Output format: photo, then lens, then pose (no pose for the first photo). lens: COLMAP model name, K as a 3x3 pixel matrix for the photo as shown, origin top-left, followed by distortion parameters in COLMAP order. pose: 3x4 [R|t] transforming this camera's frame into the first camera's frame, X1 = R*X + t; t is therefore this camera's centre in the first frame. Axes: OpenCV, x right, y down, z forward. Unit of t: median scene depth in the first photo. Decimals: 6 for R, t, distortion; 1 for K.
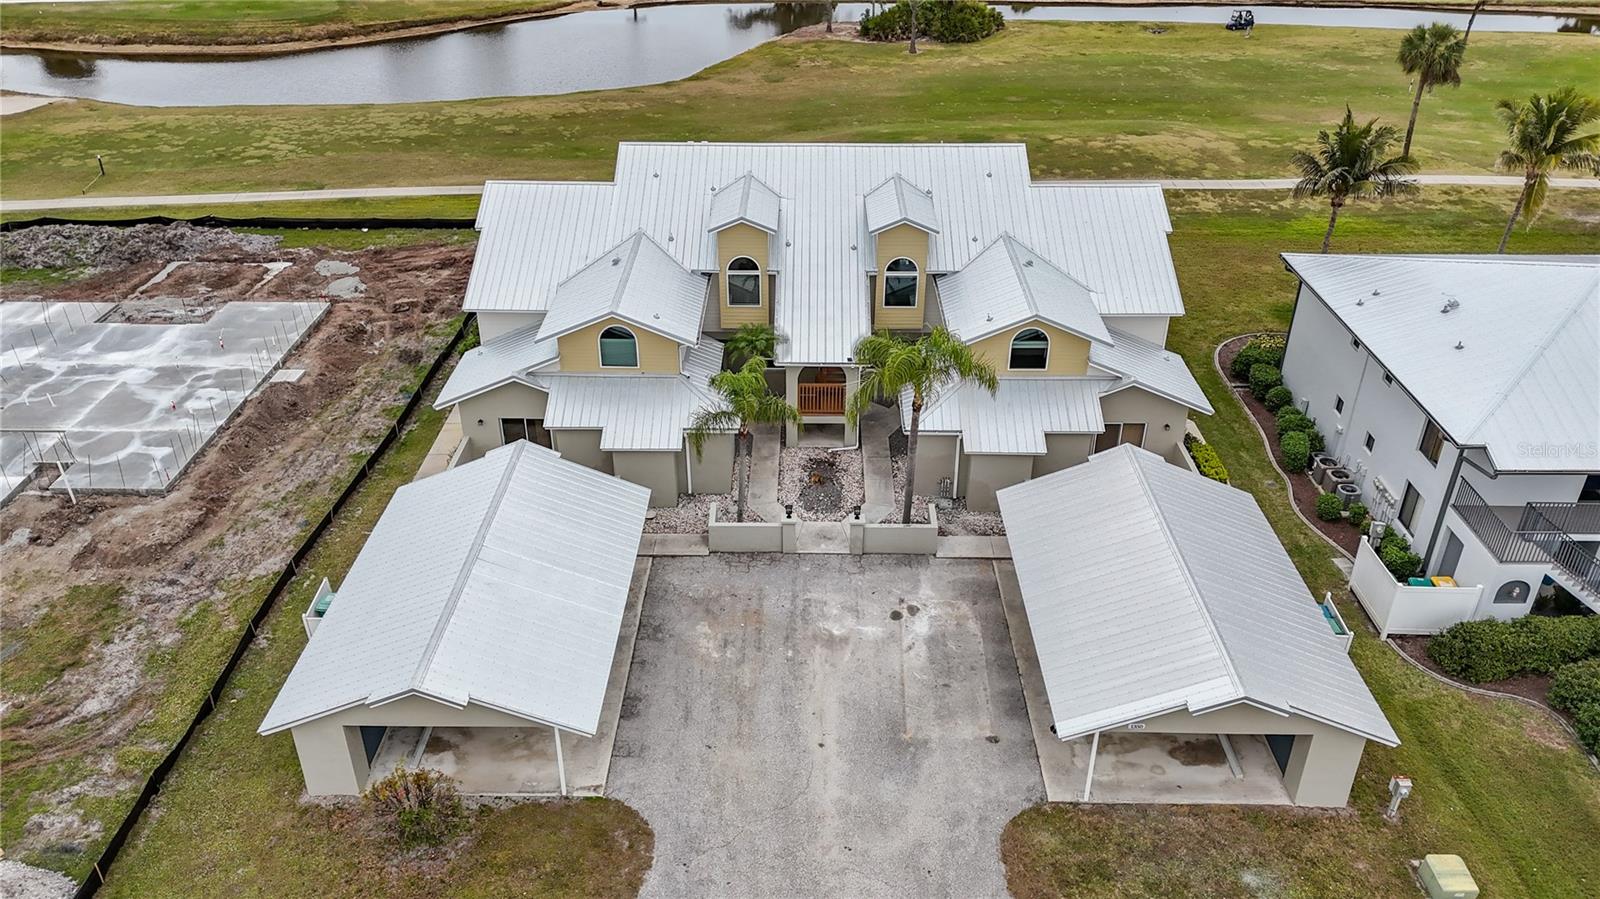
lens RADIAL K [[1184.3, 0, 799.5], [0, 1184.3, 449.0], [0, 0, 1]] dist [0.026516, -0.003391]
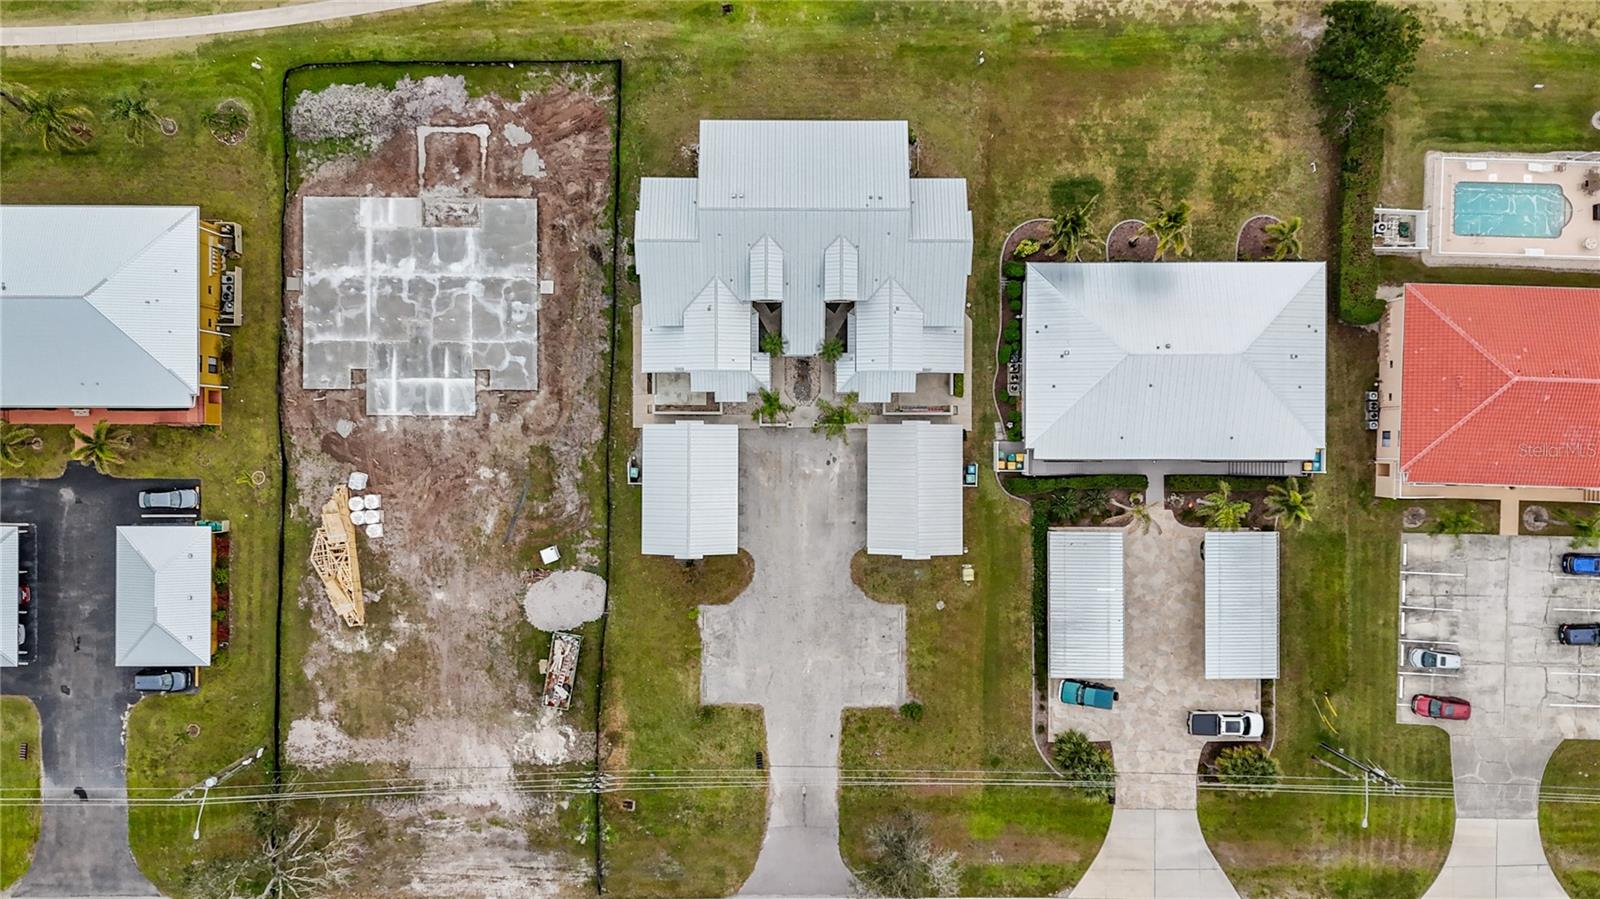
lens RADIAL K [[1184.3, 0, 800.0], [0, 1184.3, 450.0], [0, 0, 1]] dist [0.026516, -0.003391]
pose [[0.999932, -0.008627, 0.007878, -0.008074], [-0.002546, 0.497172, 0.867648, -2.234106], [-0.011402, -0.867609, 0.497116, -0.369409]]
